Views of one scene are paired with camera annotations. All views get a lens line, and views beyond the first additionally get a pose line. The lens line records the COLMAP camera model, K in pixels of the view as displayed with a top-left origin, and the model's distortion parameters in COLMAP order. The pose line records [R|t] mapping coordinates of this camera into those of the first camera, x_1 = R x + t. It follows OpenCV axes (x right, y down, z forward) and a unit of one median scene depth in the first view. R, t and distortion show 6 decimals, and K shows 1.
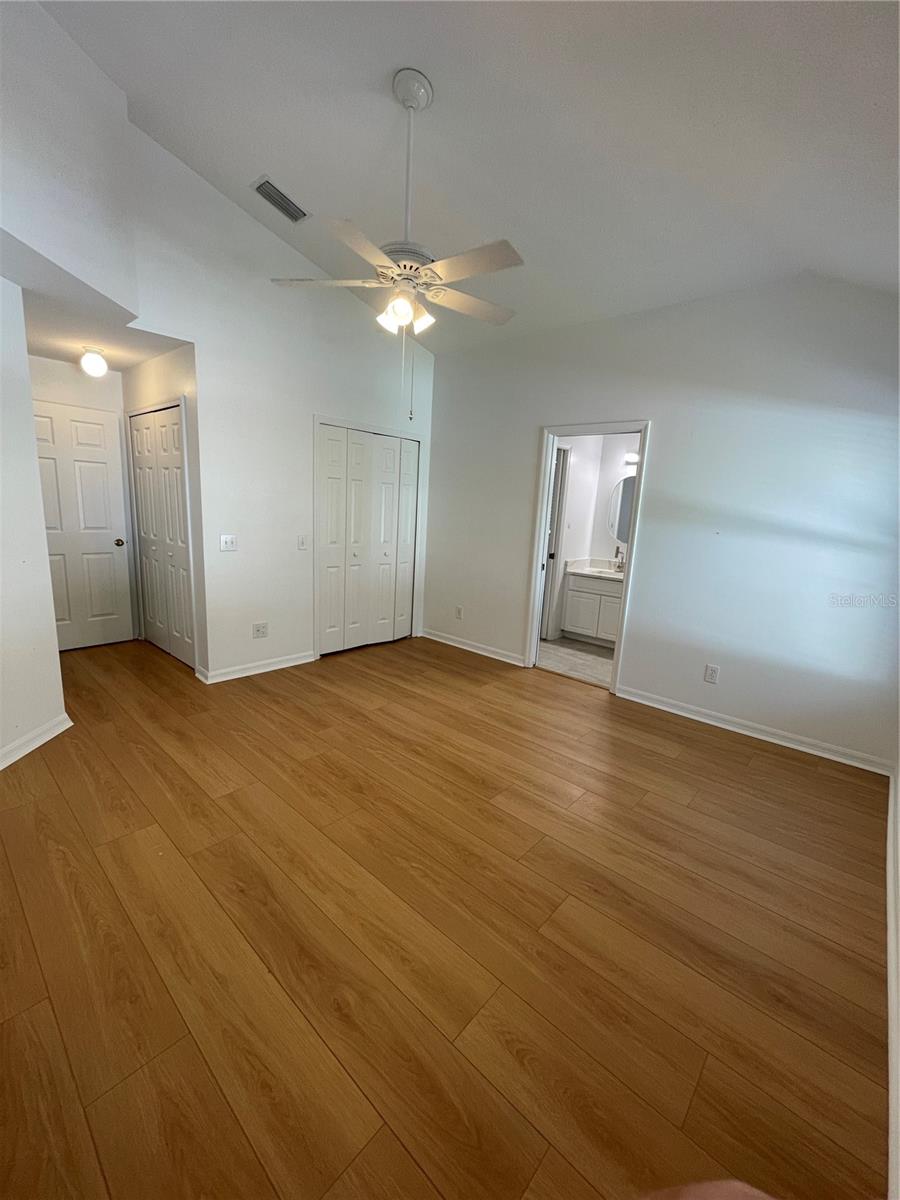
lens RADIAL K [[486.4, 0, 448.2], [0, 486.4, 599.2], [0, 0, 1]] dist [-0.002989, -0.000622]
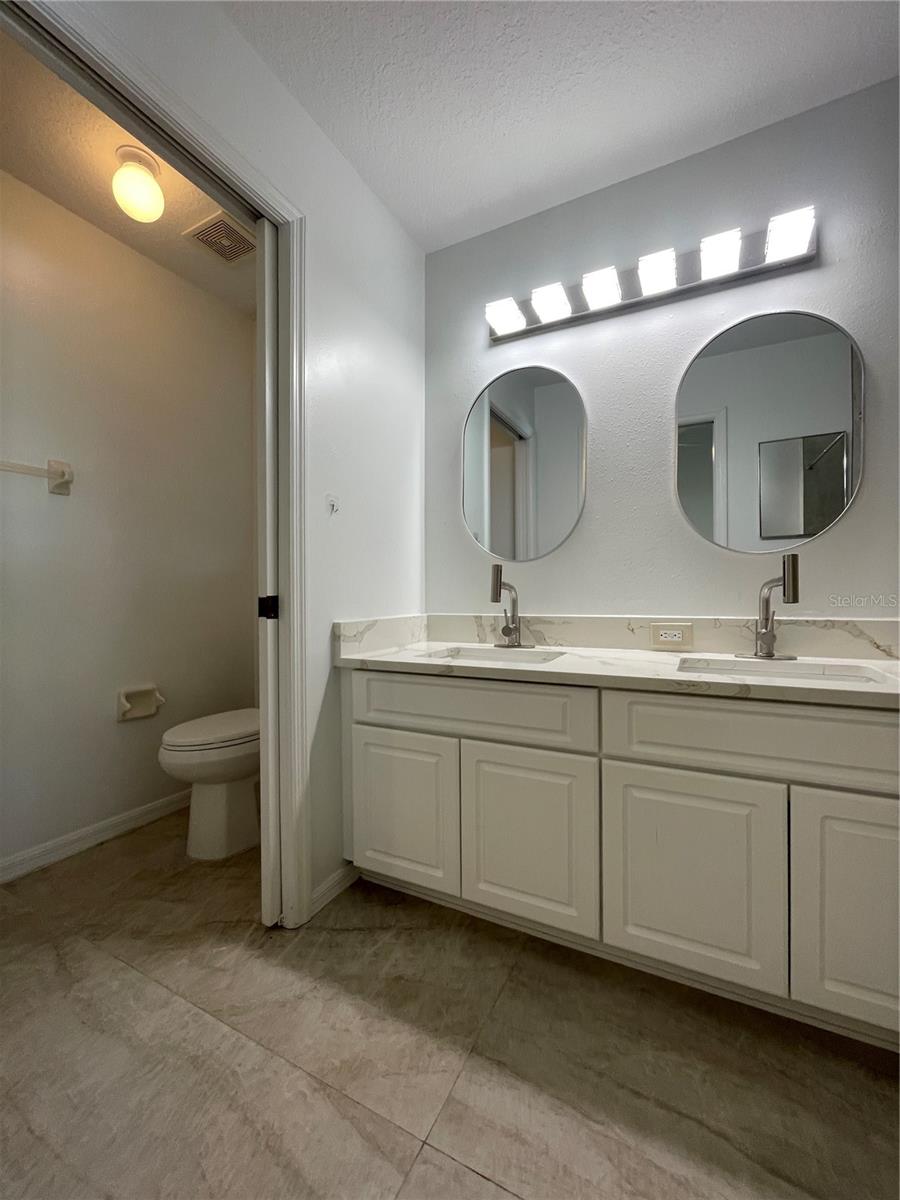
lens RADIAL K [[486.4, 0, 448.2], [0, 486.4, 599.2], [0, 0, 1]] dist [-0.002989, -0.000622]
pose [[0.965768, -0.059520, 0.252488, 0.282481], [0.104494, 0.980123, -0.168642, -0.044566], [-0.237431, 0.189253, 0.952791, 0.846095]]
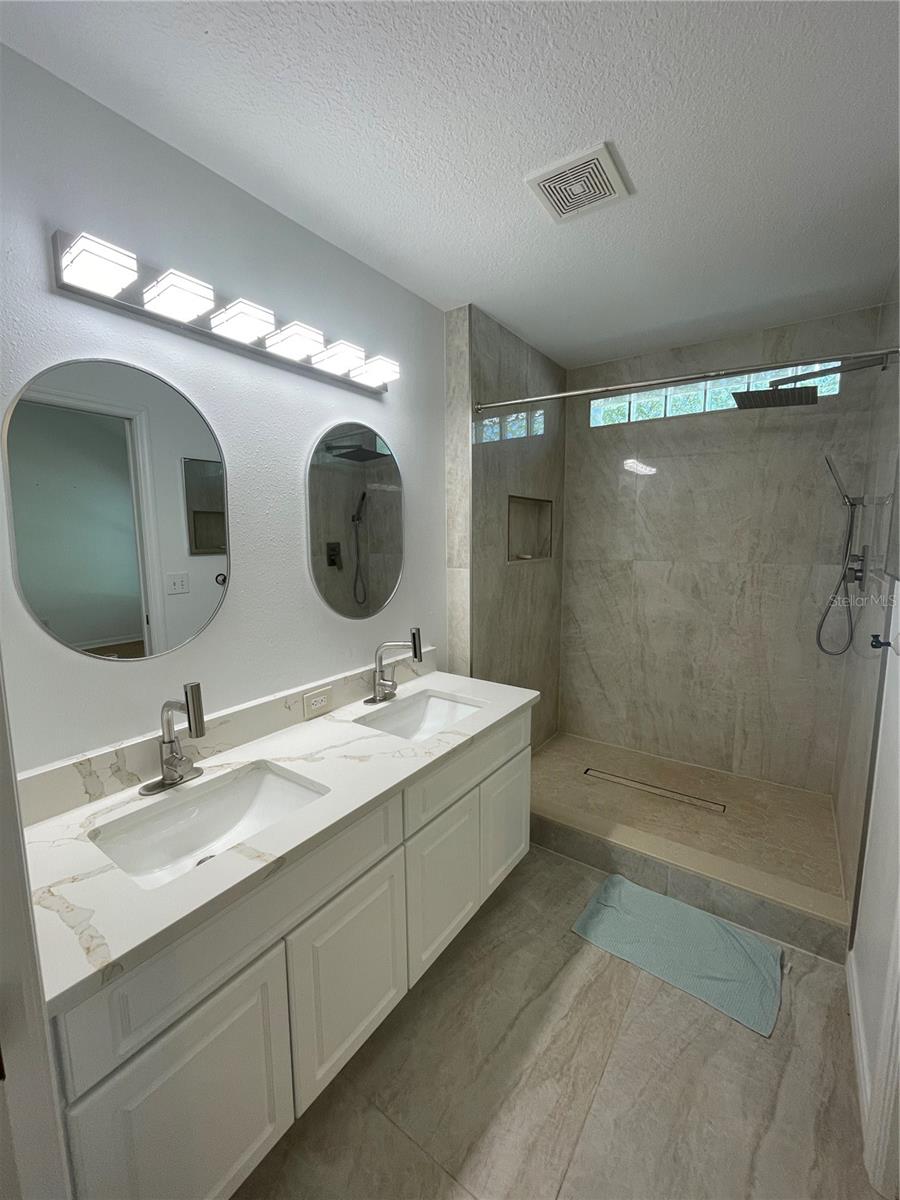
lens RADIAL K [[486.4, 0, 448.2], [0, 486.4, 599.2], [0, 0, 1]] dist [-0.002989, -0.000622]
pose [[-0.115787, -0.176601, 0.977448, 0.141018], [0.196606, 0.960522, 0.196833, -0.212465], [-0.973622, 0.214962, -0.076495, 1.089407]]
